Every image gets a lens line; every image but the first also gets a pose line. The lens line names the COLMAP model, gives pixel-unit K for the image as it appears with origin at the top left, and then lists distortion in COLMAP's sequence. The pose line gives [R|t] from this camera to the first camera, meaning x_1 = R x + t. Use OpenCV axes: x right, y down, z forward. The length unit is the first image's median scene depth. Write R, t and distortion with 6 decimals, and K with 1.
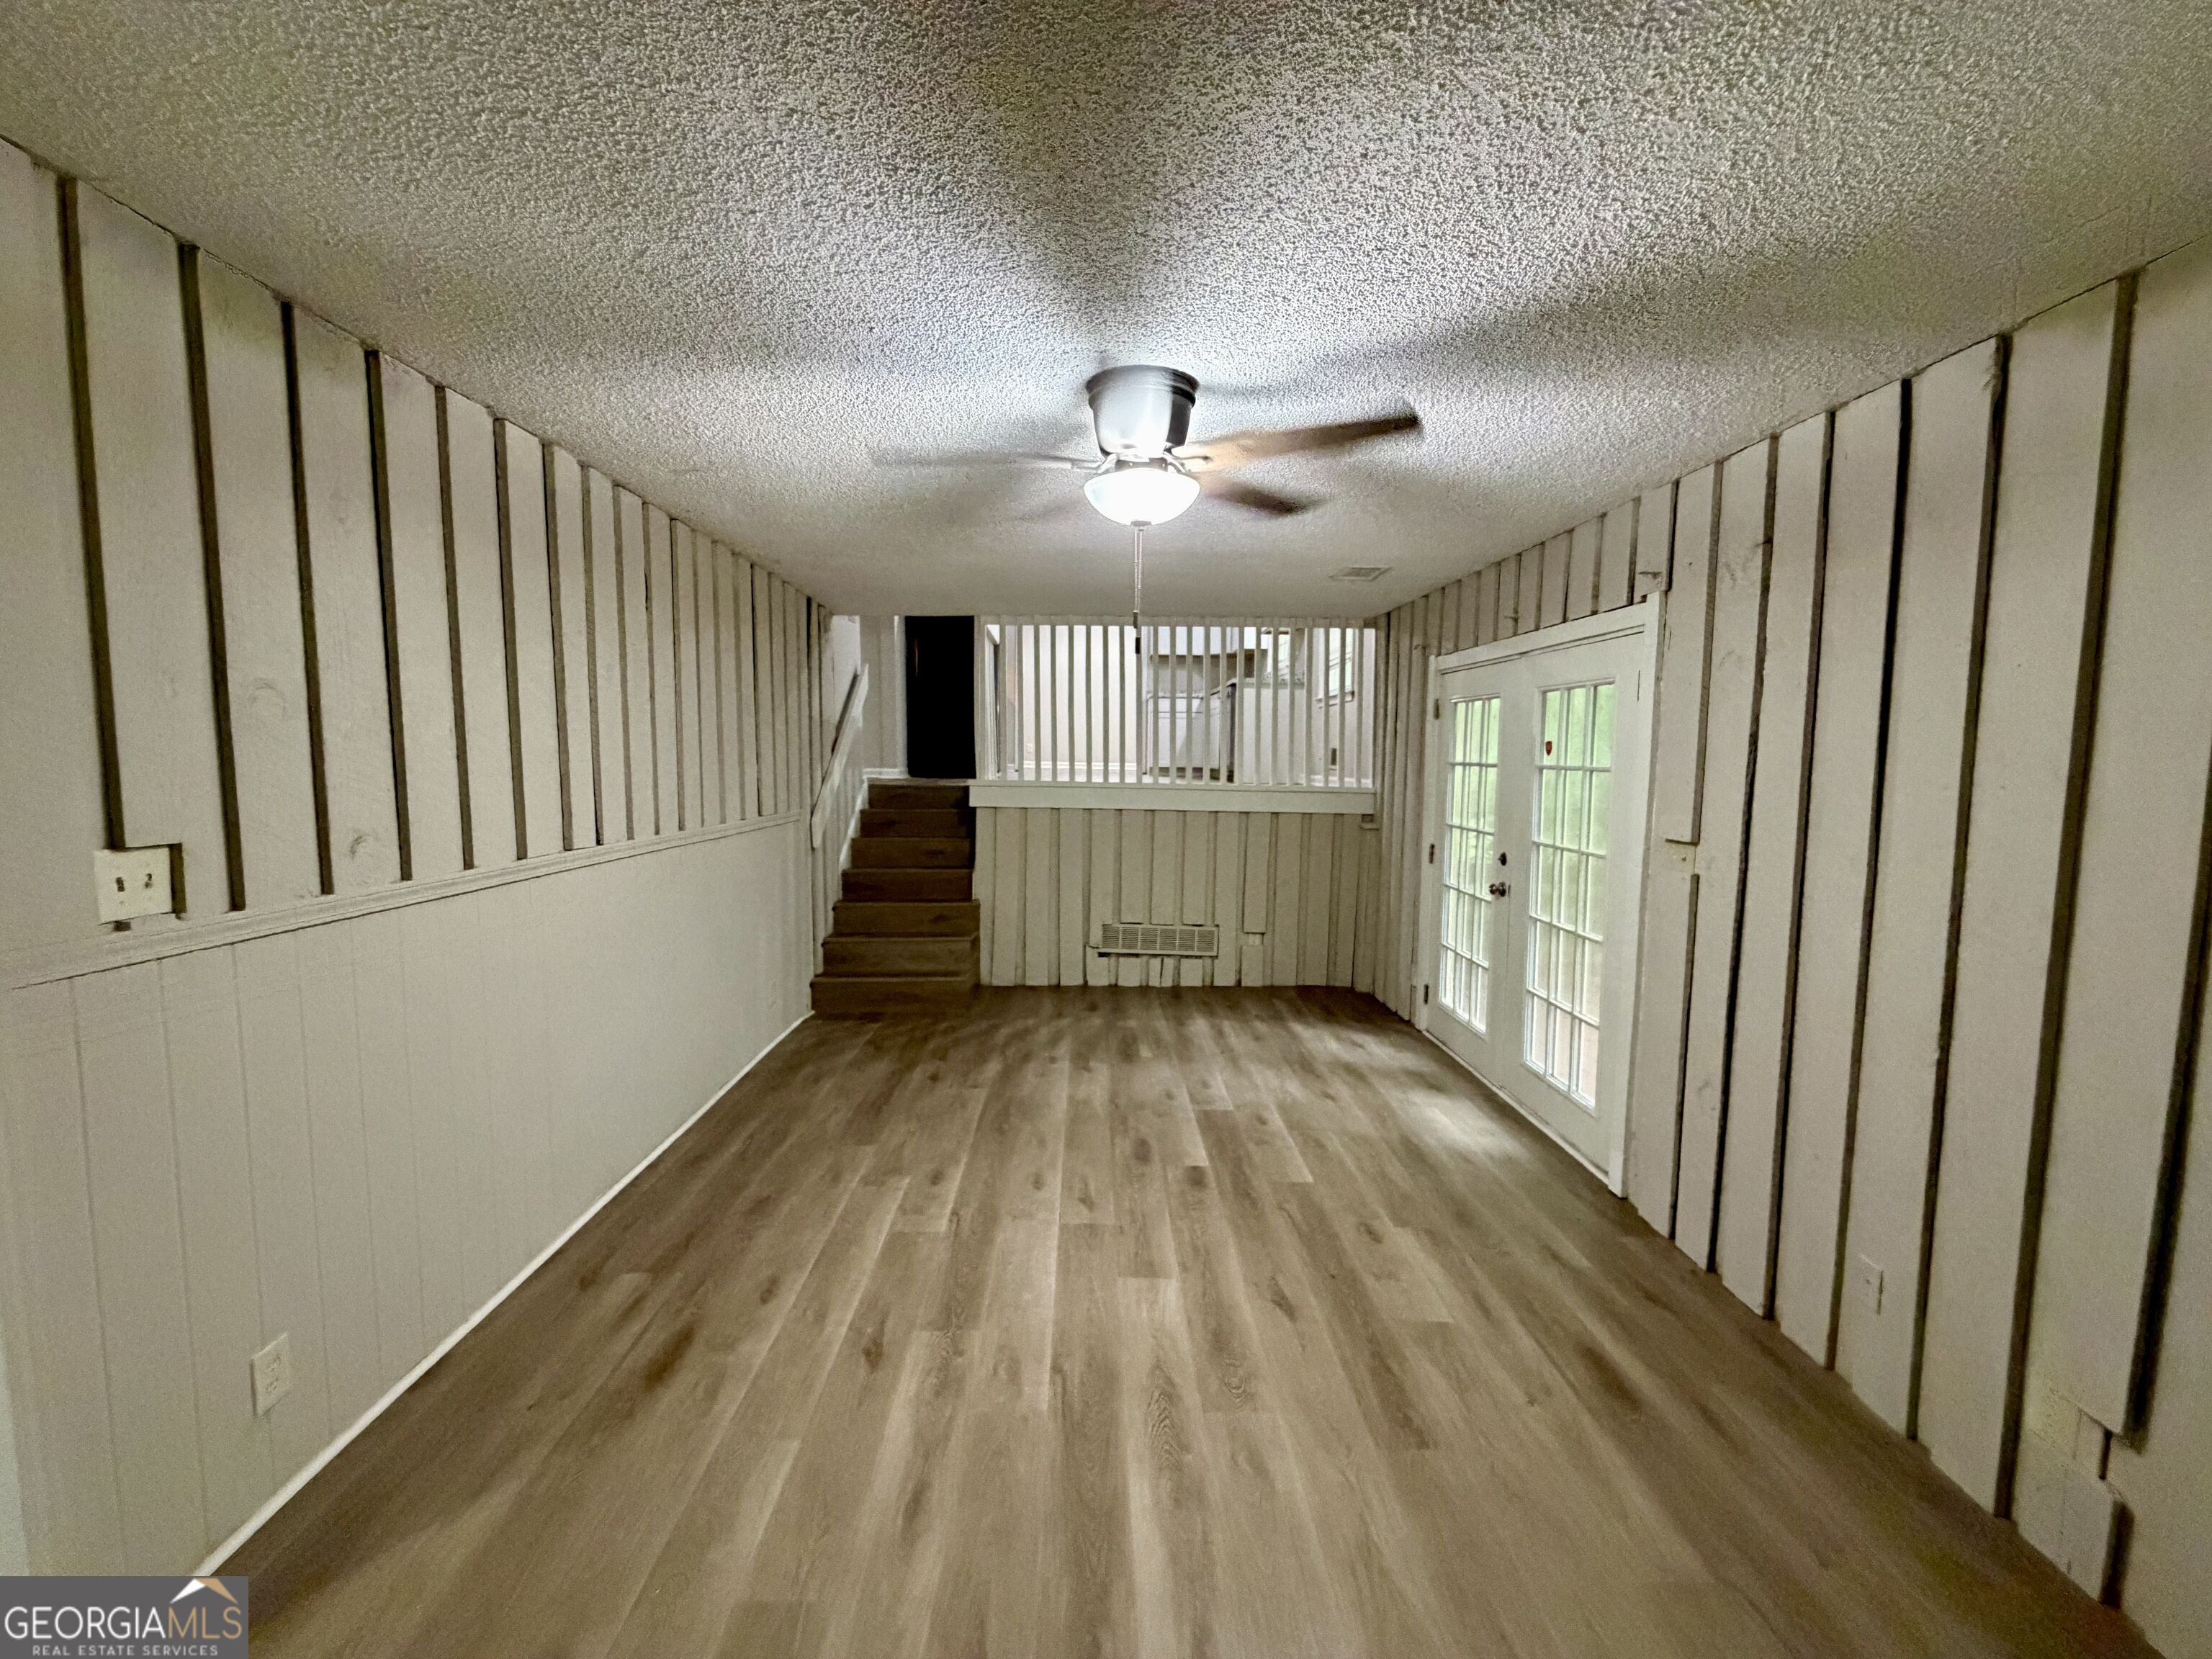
lens RADIAL K [[881.1, 0, 1101.8], [0, 881.1, 827.6], [0, 0, 1]] dist [0.001945, -0.000245]
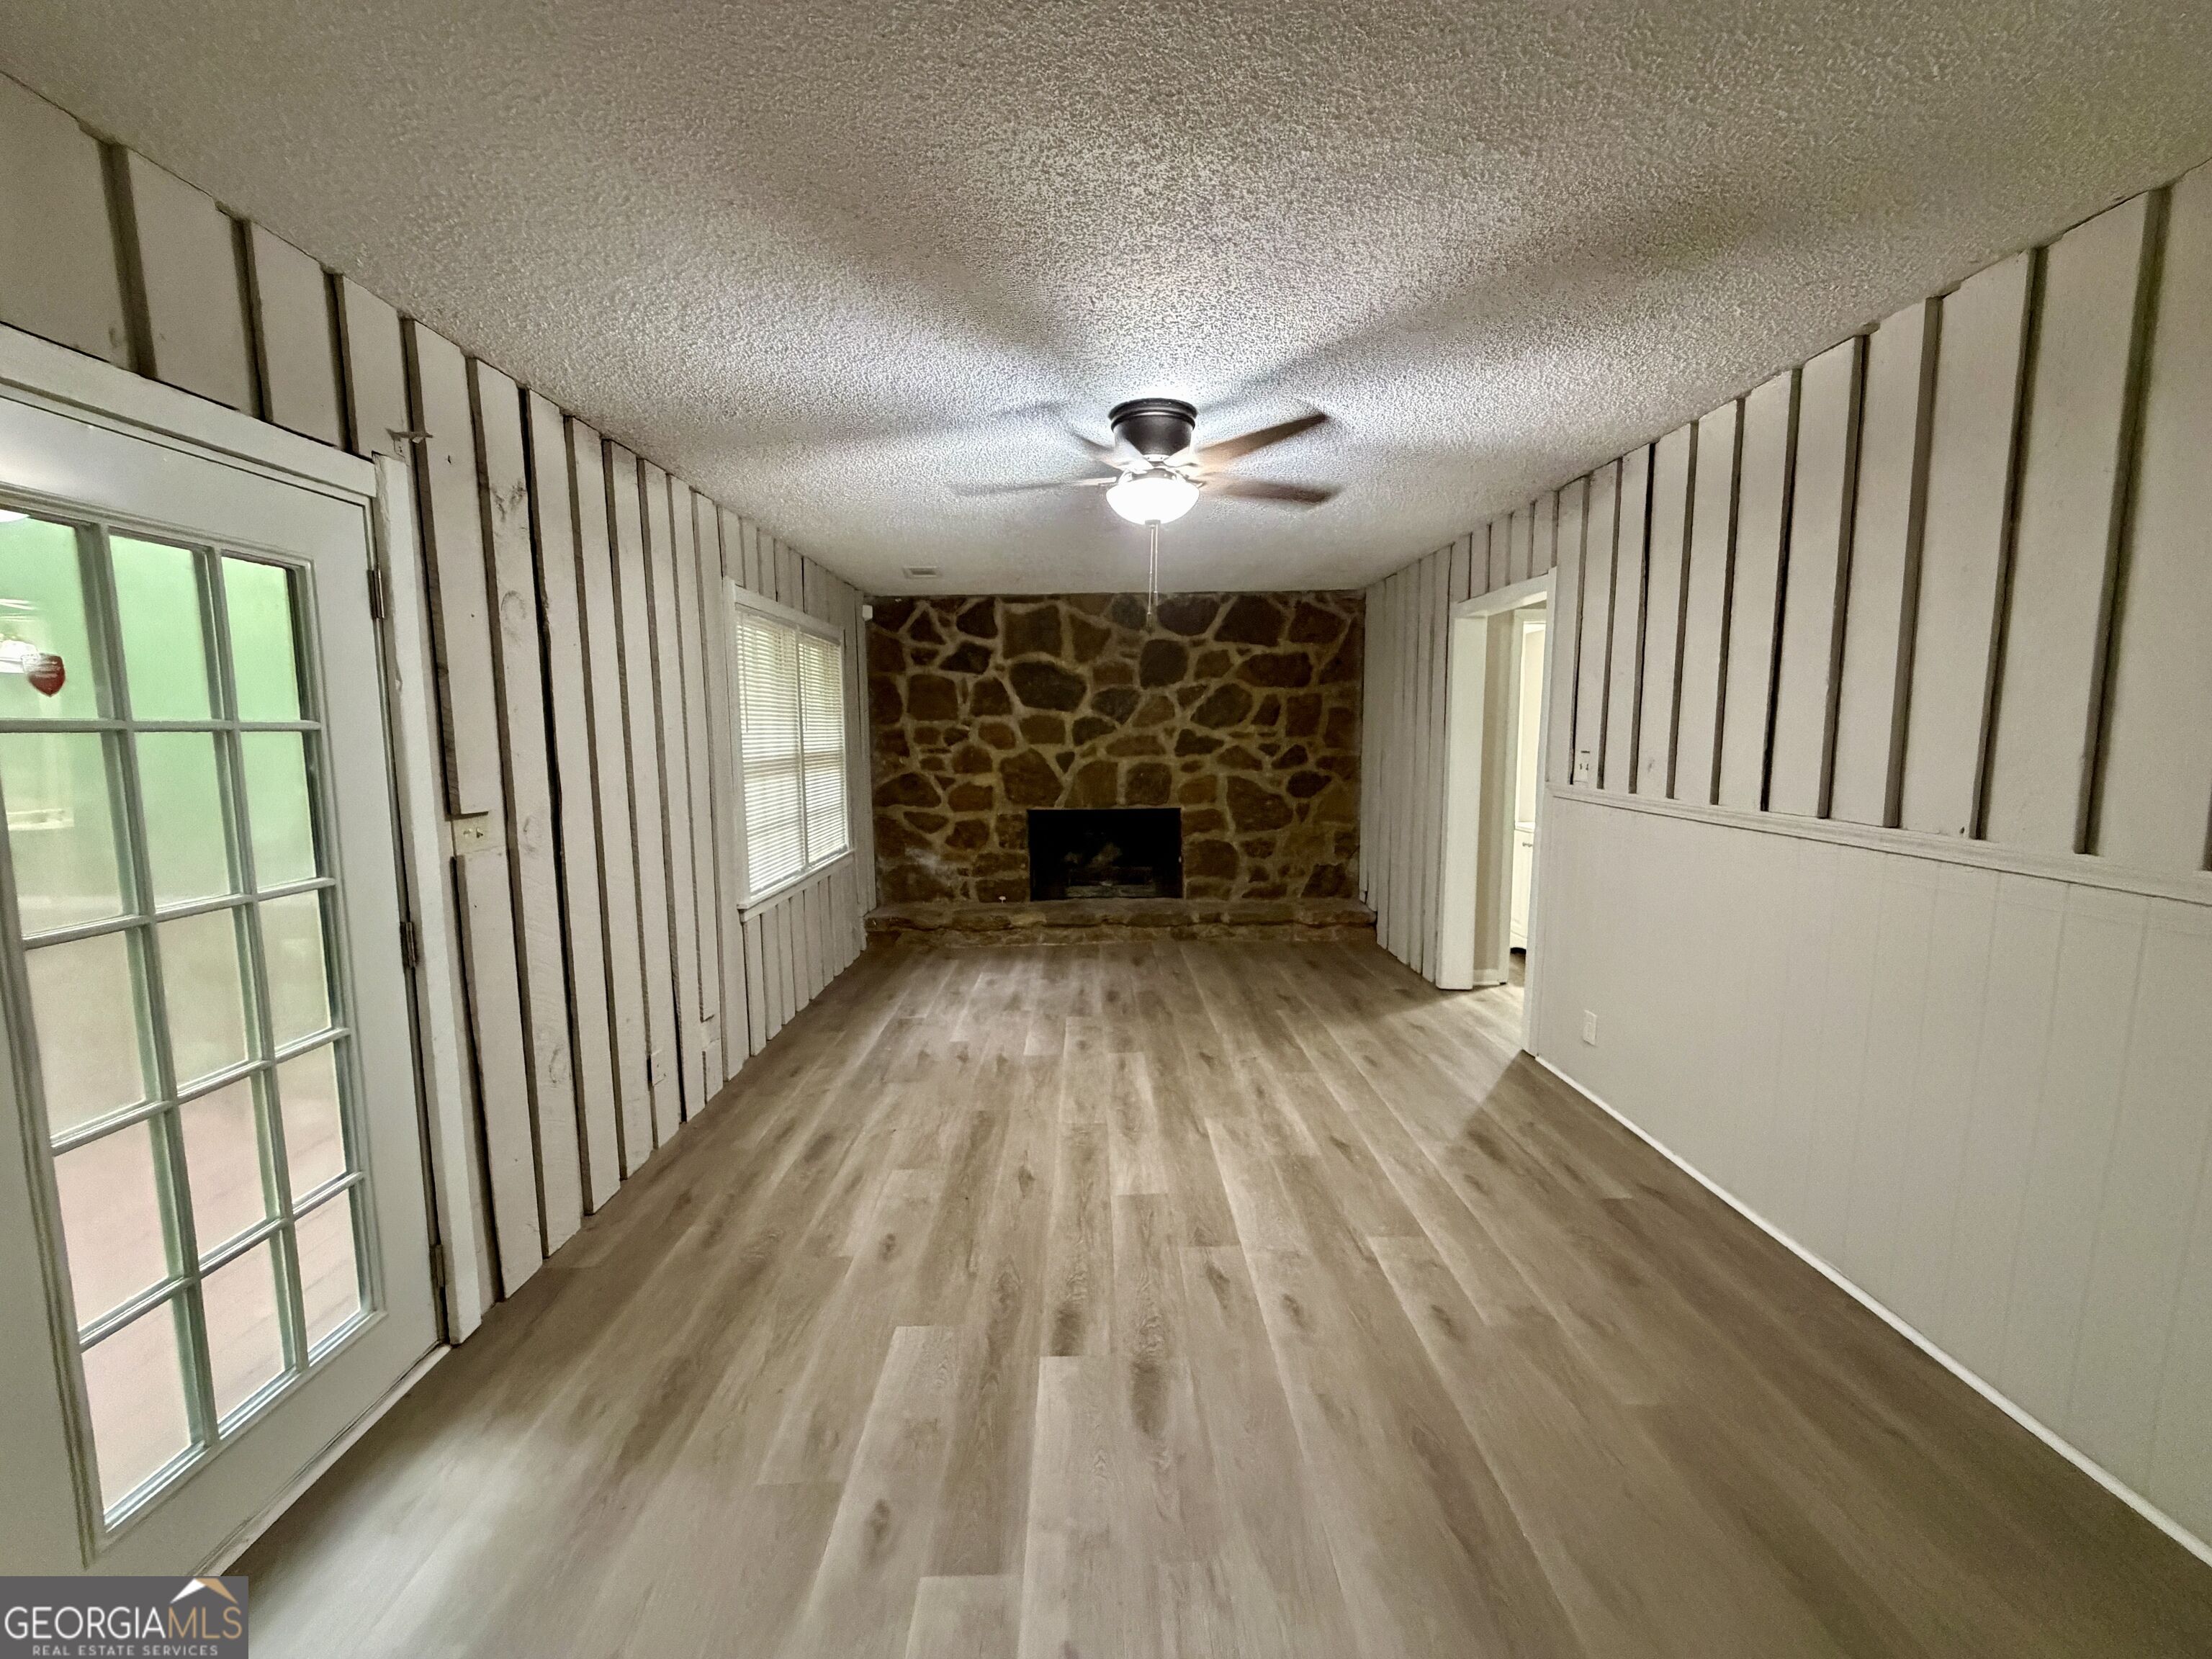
lens RADIAL K [[881.1, 0, 1101.8], [0, 881.1, 827.6], [0, 0, 1]] dist [0.001945, -0.000245]
pose [[-0.999999, 0.001164, 0.000866, 0.098369], [0.001314, 0.979697, 0.200478, -0.145015], [-0.000615, 0.200479, -0.979698, 1.963463]]
